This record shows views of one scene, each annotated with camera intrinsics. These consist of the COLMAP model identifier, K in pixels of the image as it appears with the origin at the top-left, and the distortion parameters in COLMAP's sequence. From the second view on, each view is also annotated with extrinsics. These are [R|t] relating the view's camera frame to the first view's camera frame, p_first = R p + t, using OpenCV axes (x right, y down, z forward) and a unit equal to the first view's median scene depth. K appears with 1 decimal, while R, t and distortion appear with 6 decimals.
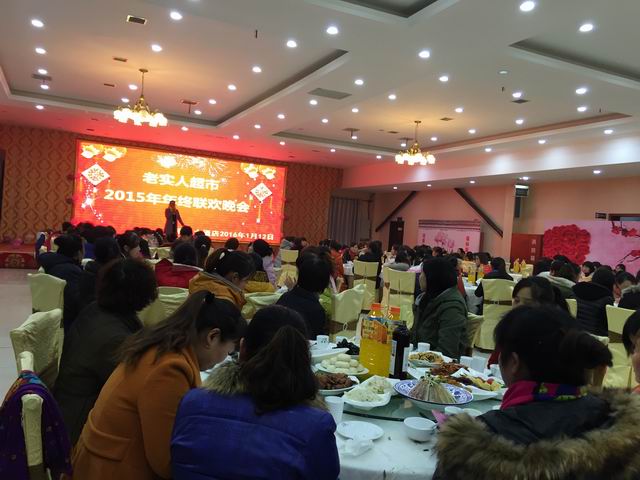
lens RADIAL K [[549.2, 0, 320.5], [0, 549.2, 241.7], [0, 0, 1]] dist [0.004255, -0.014297]
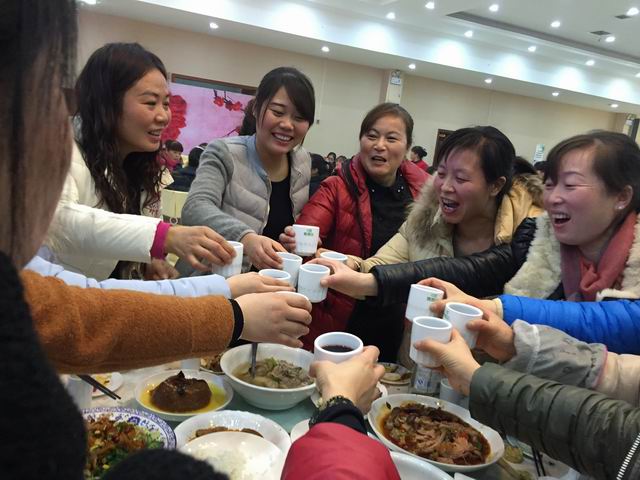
lens RADIAL K [[549.2, 0, 320.2], [0, 549.2, 241.5], [0, 0, 1]] dist [0.004255, -0.014297]
pose [[0.057367, -0.239037, 0.969314, -0.352677], [-0.106421, 0.963917, 0.244004, -0.036598], [-0.992665, -0.117154, 0.029859, 0.788092]]
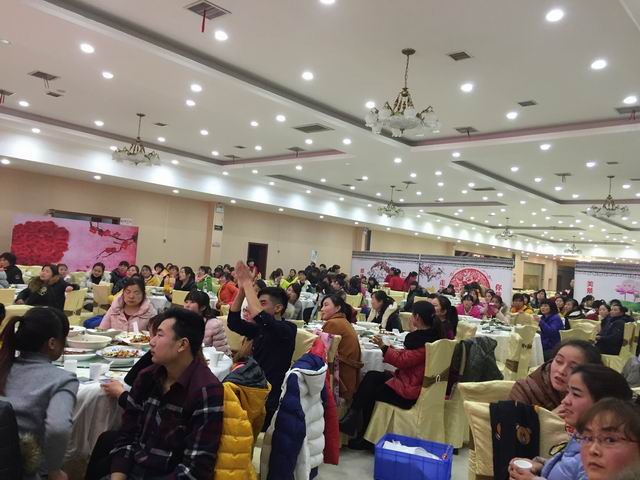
lens RADIAL K [[549.2, 0, 320.5], [0, 549.2, 238.6], [0, 0, 1]] dist [0.004255, -0.014297]
pose [[-0.388706, -0.053679, 0.919797, -0.692896], [-0.084745, 0.996153, 0.022322, -0.068496], [-0.917456, -0.069272, -0.391760, 1.012778]]
